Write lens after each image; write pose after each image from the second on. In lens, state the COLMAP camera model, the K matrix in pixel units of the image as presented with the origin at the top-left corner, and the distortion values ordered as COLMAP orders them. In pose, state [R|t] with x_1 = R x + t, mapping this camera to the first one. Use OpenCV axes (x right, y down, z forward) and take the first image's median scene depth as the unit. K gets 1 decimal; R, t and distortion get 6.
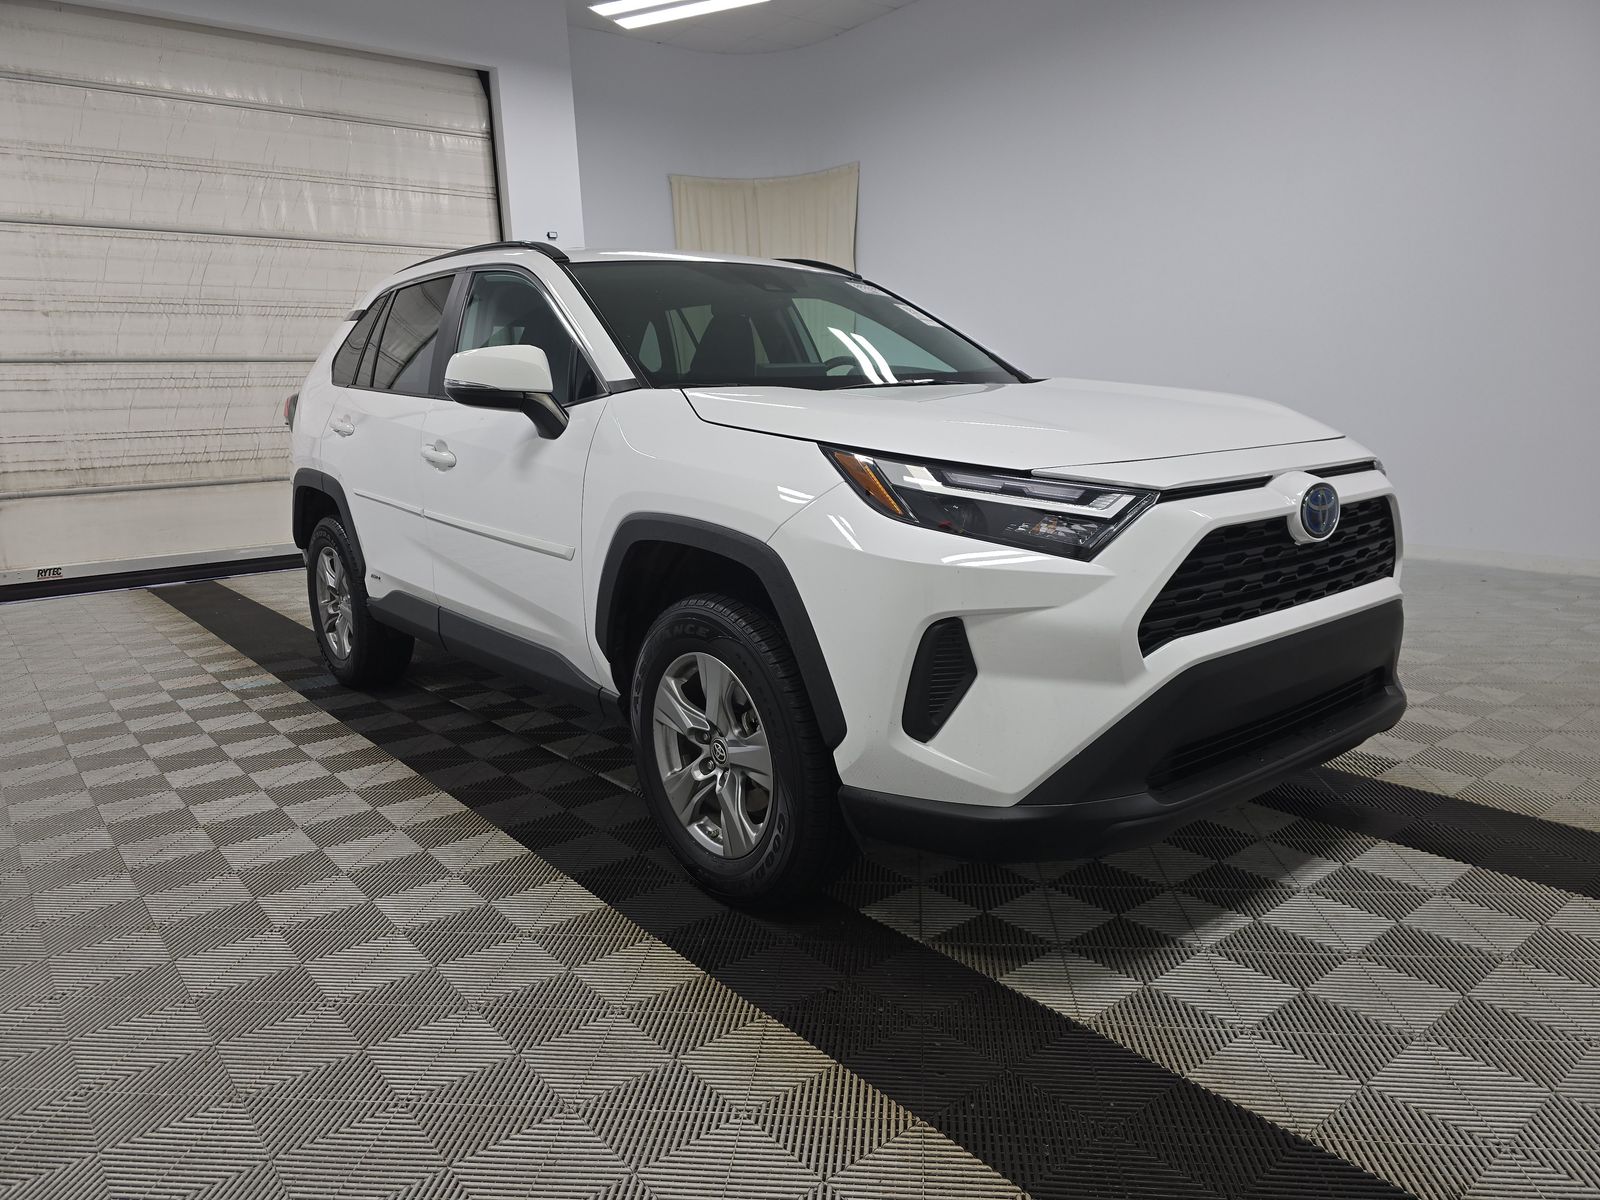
lens RADIAL K [[1088.6, 0, 800.0], [0, 1088.6, 600.0], [0, 0, 1]] dist [0.044708, -0.030691]
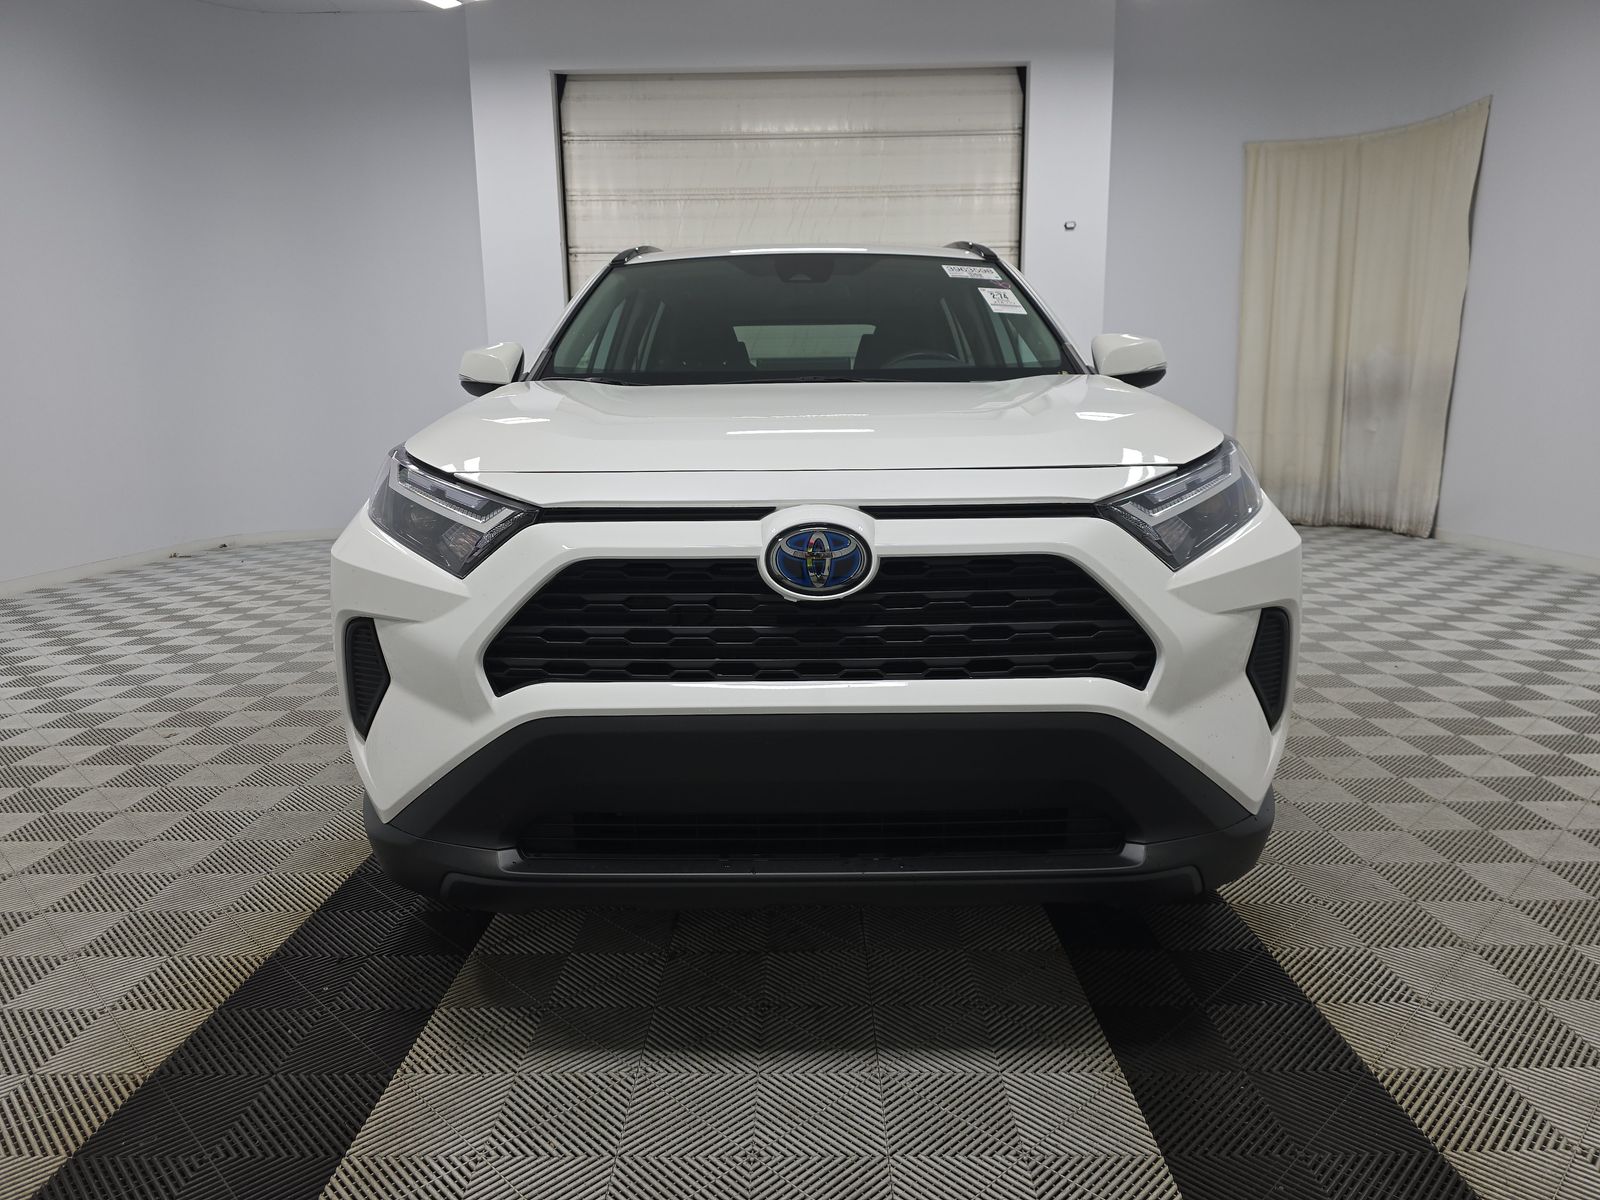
lens RADIAL K [[1049.4, 0, 800.0], [0, 1049.4, 600.0], [0, 0, 1]] dist [0.119561, -0.154902]
pose [[0.773426, 0.138249, -0.618627, 0.302238], [-0.129780, 0.989789, 0.058941, -0.031342], [0.620459, 0.034699, 0.783471, 0.145155]]
